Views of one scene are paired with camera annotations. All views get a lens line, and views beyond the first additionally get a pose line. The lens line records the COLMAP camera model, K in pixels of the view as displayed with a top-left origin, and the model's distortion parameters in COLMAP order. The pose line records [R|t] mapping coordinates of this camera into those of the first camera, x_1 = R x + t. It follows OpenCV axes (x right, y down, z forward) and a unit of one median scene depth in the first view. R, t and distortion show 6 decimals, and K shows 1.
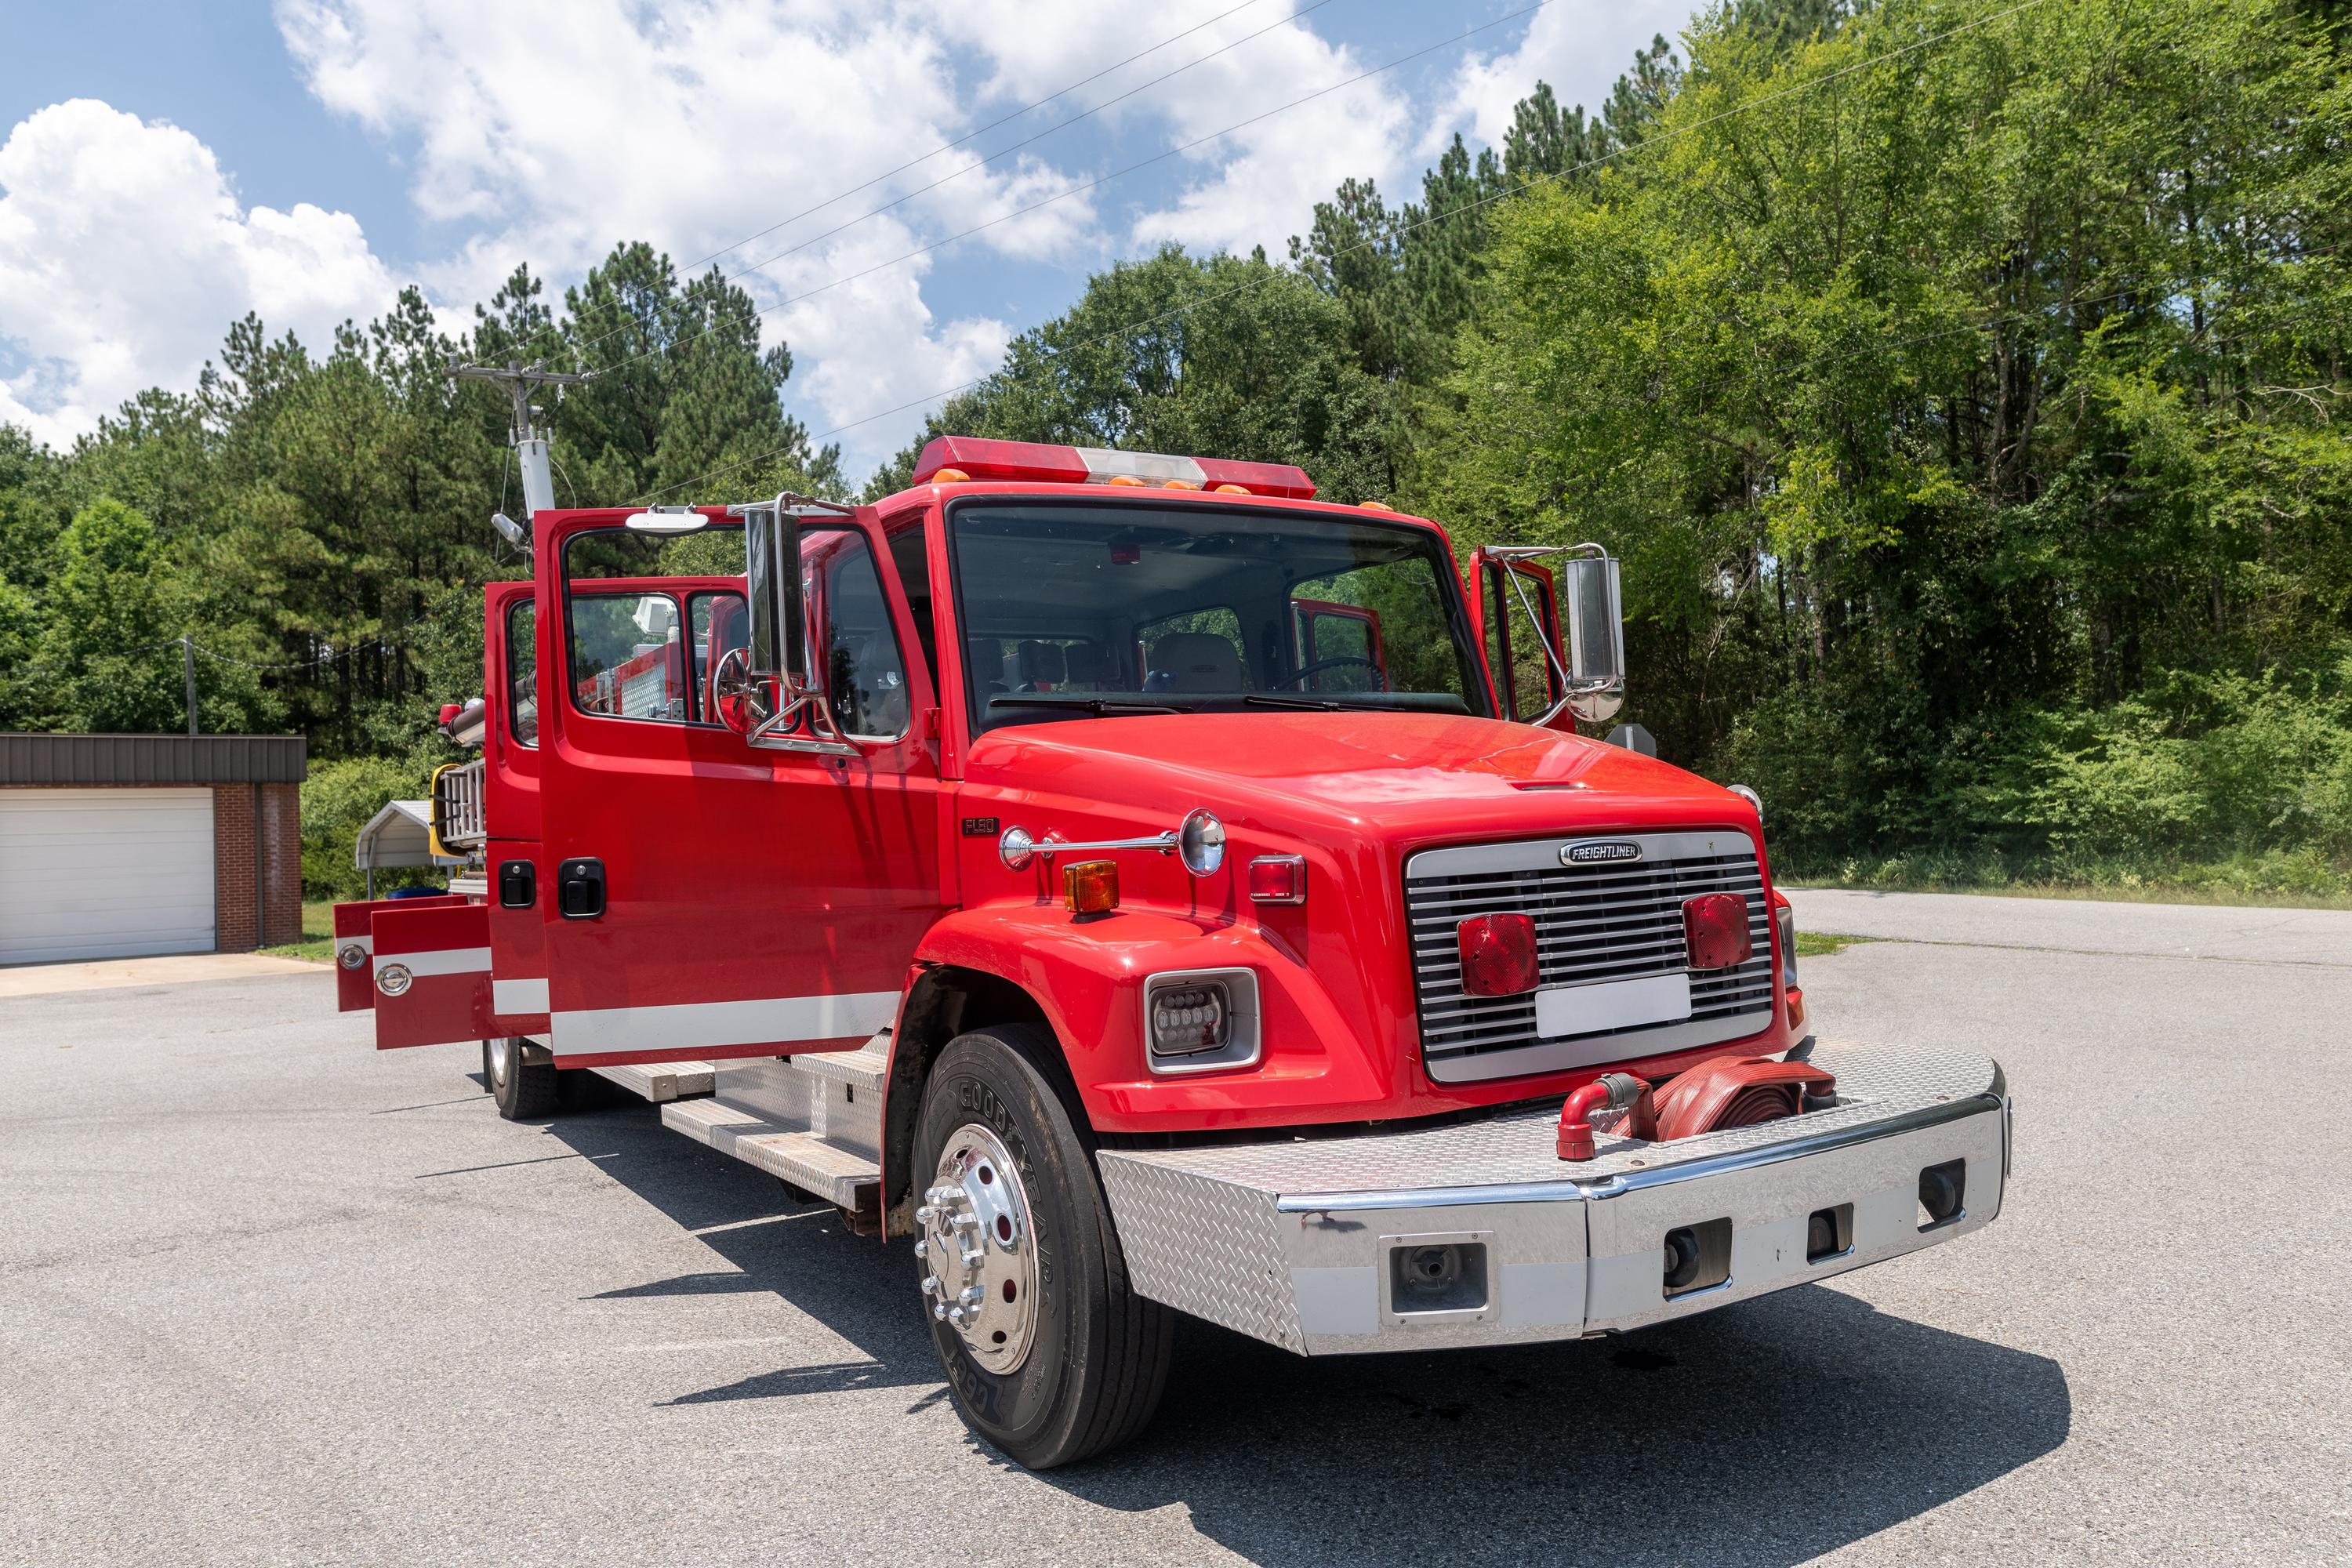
lens RADIAL K [[1594.8, 0, 1176.0], [0, 1594.8, 784.0], [0, 0, 1]] dist [0.002104, -0.001751]
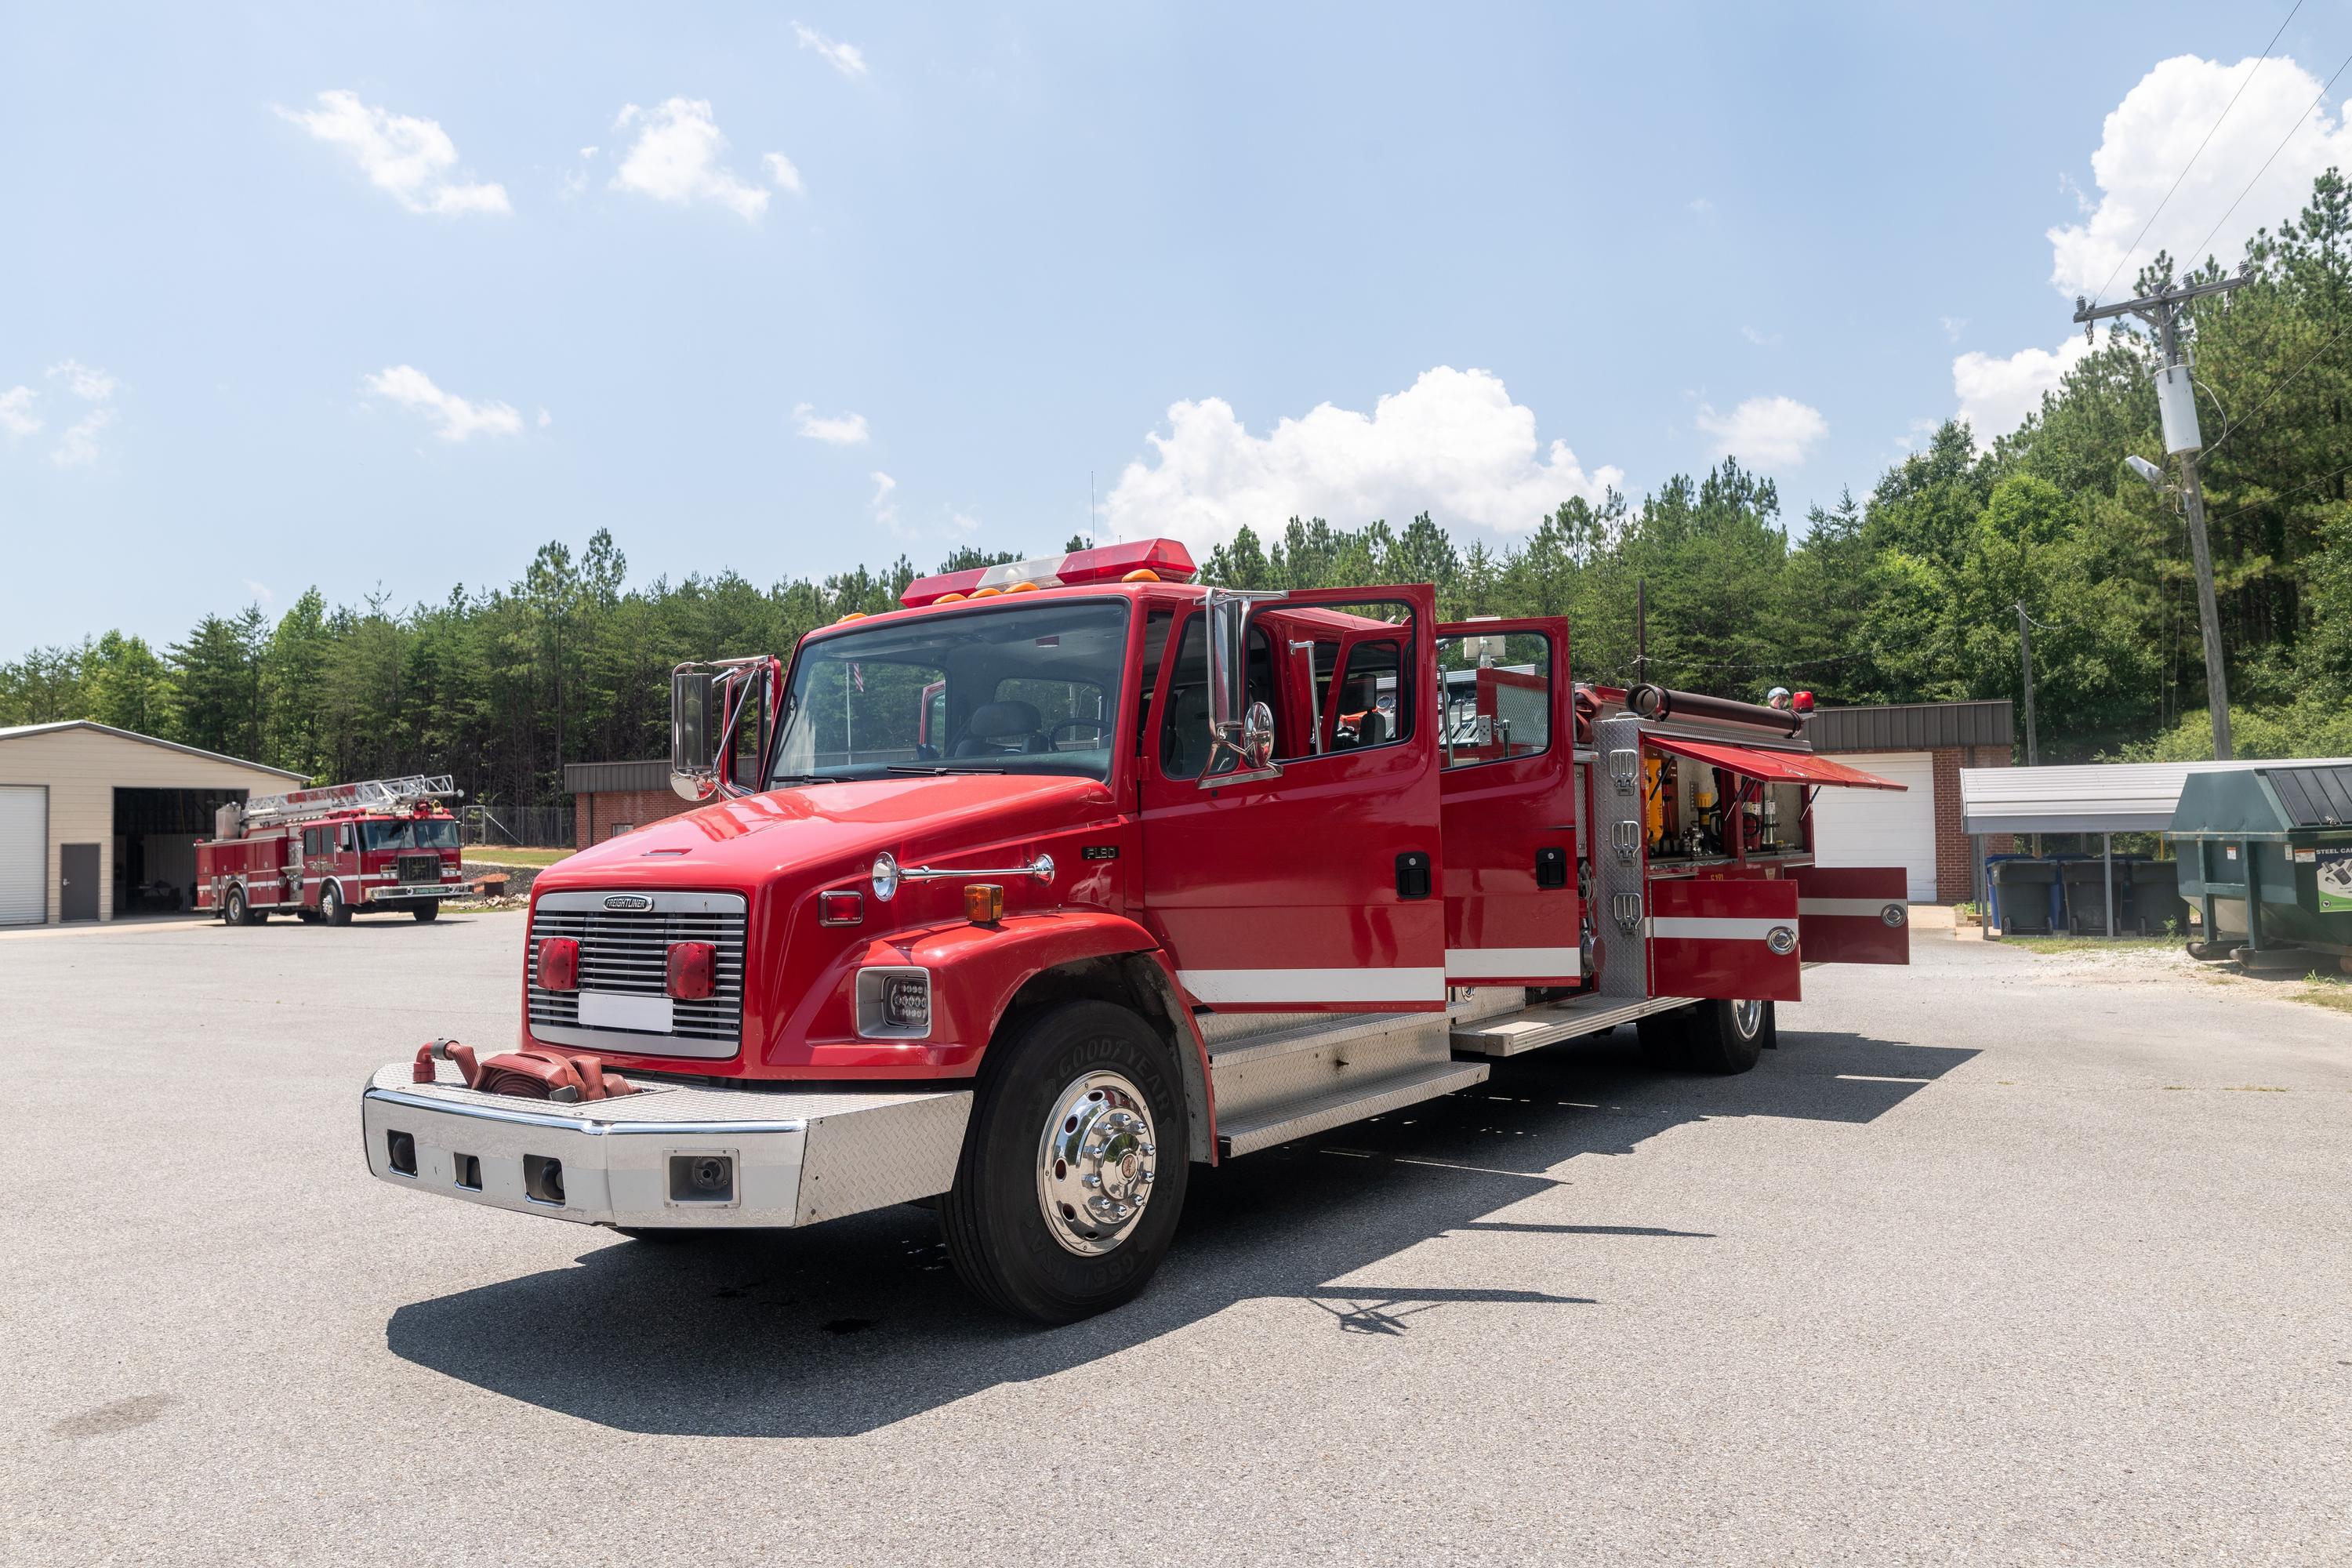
lens RADIAL K [[1606.0, 0, 1171.2], [0, 1606.0, 791.7], [0, 0, 1]] dist [0.000467, -0.003826]
pose [[0.373562, 0.008826, -0.927563, 0.129082], [0.028964, 0.999356, 0.021174, -0.005216], [0.927153, -0.034776, 0.373066, 0.067575]]
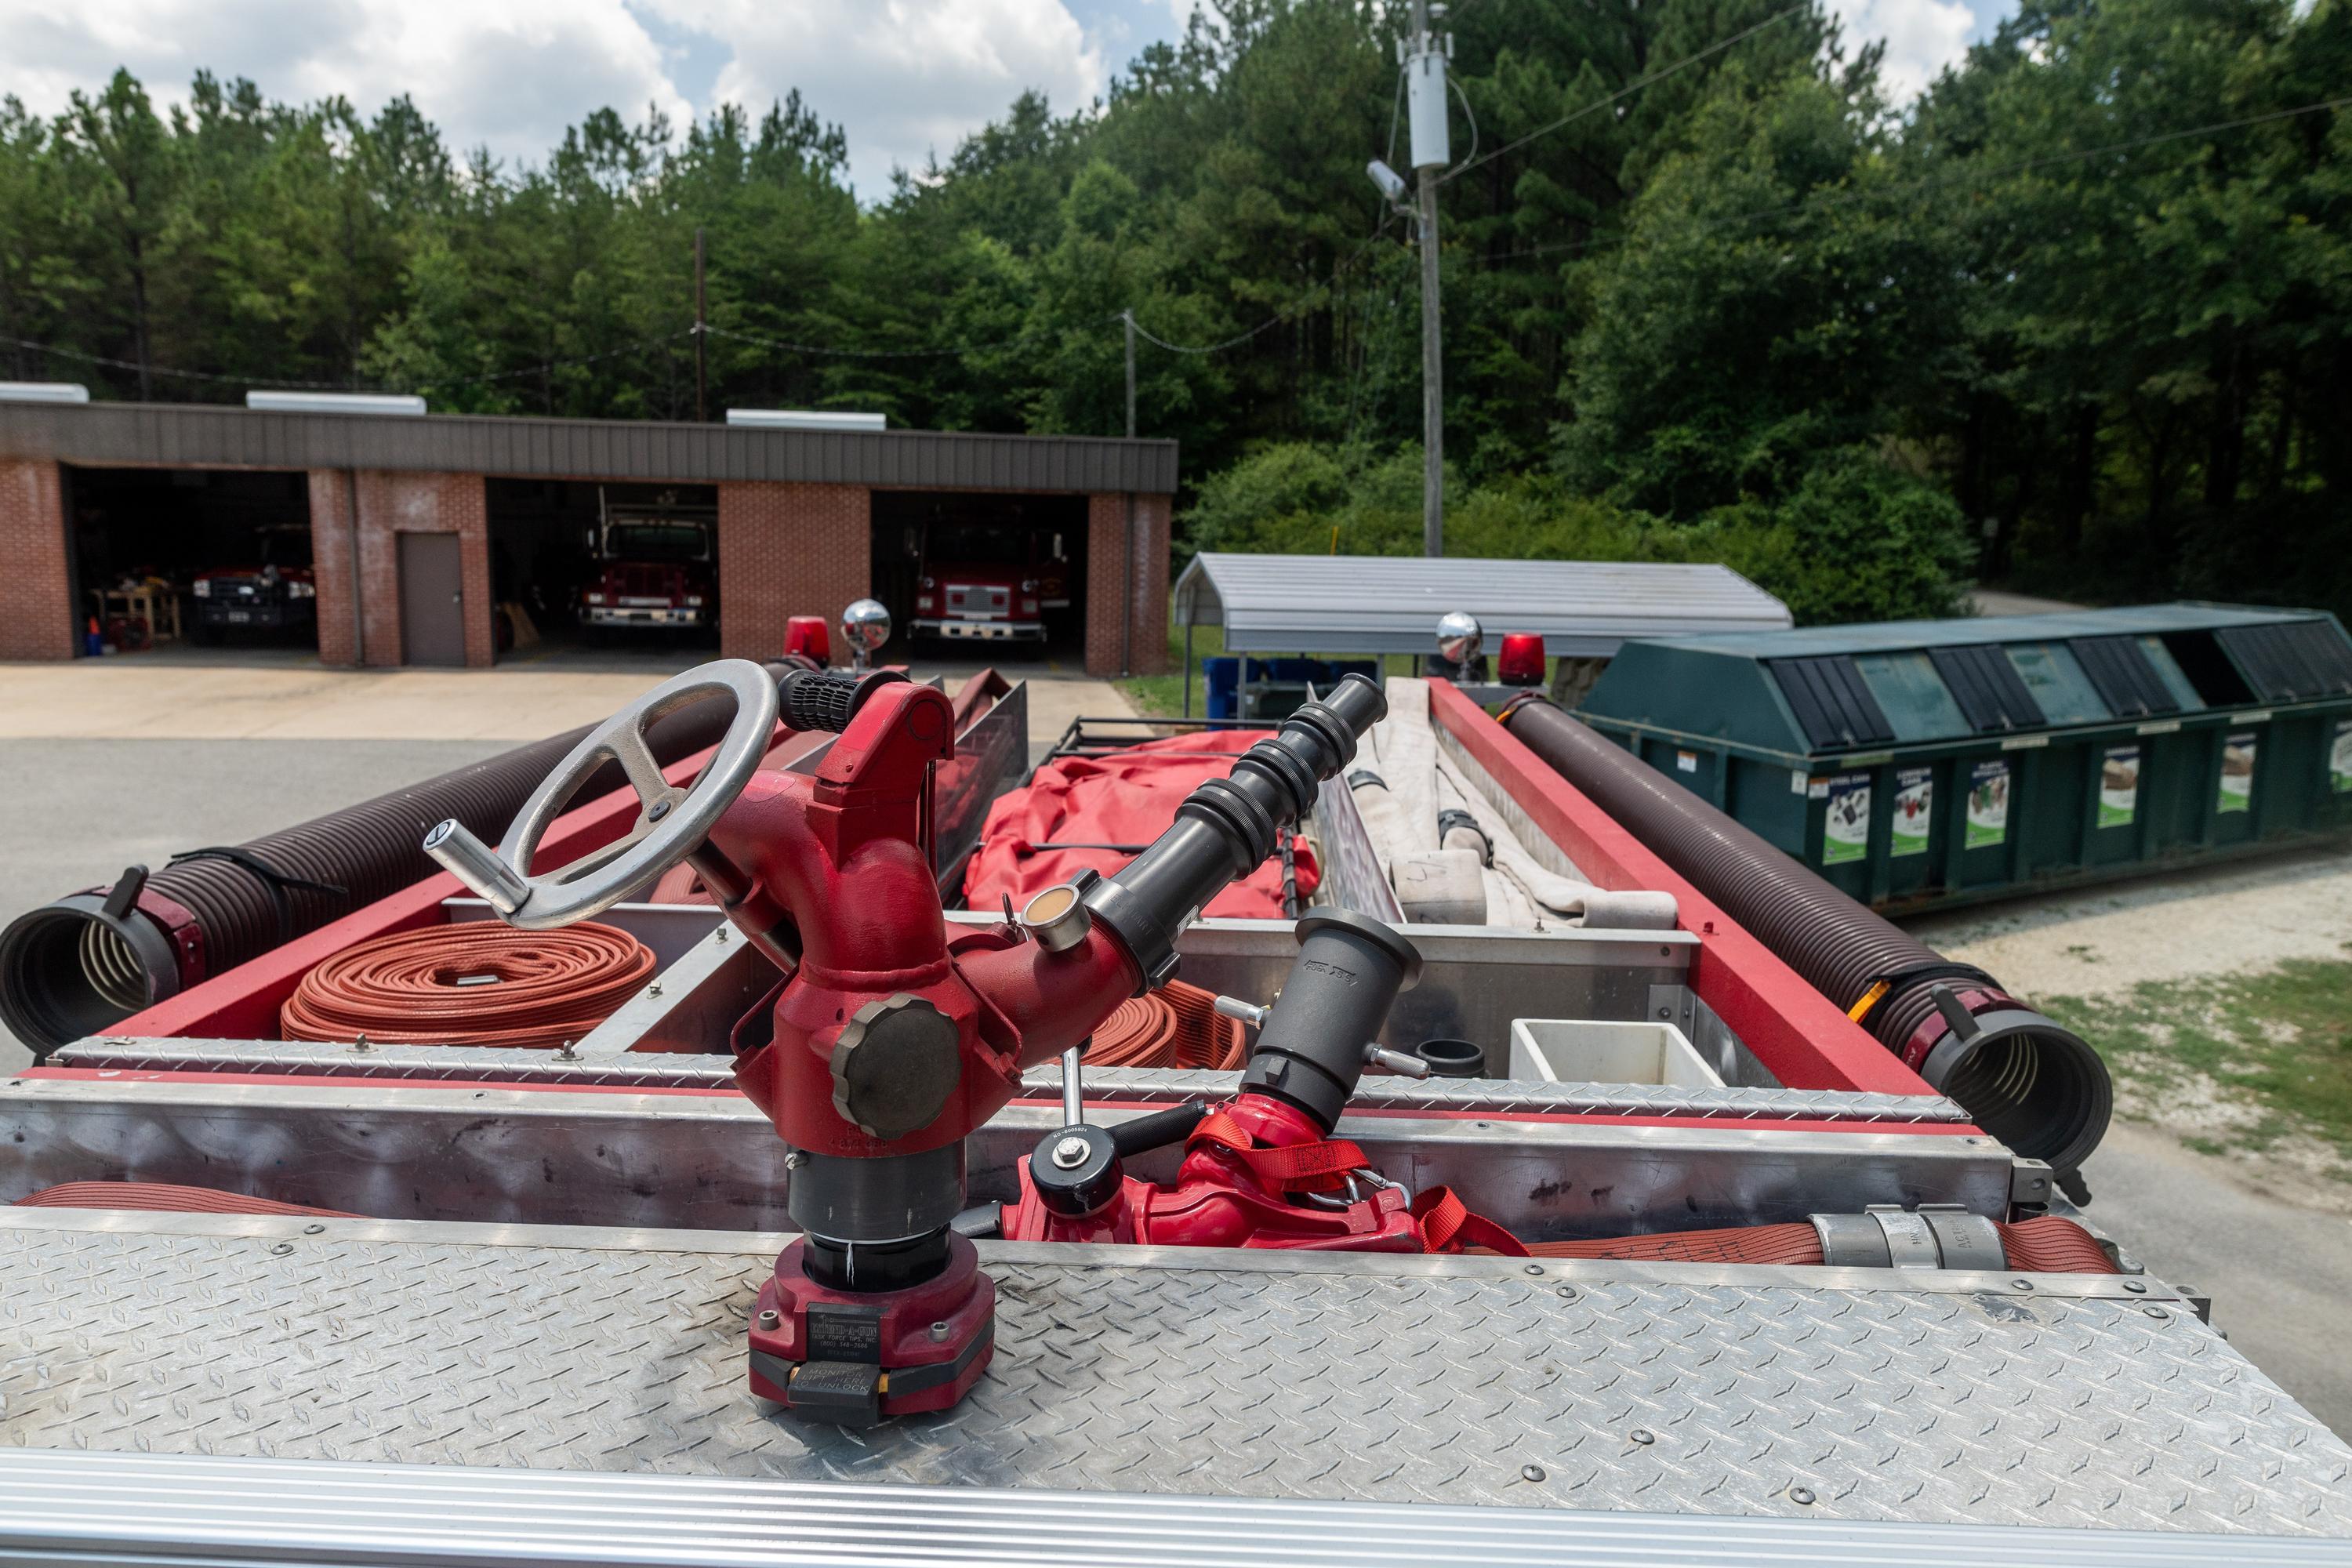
lens RADIAL K [[1618.1, 0, 1169.2], [0, 1618.1, 782.7], [0, 0, 1]] dist [-0.000770, 0.003362]
pose [[0.825323, 0.158206, -0.542045, -0.023334], [-0.043685, 0.974960, 0.218046, -0.024744], [0.562969, -0.156279, 0.811568, 0.150428]]
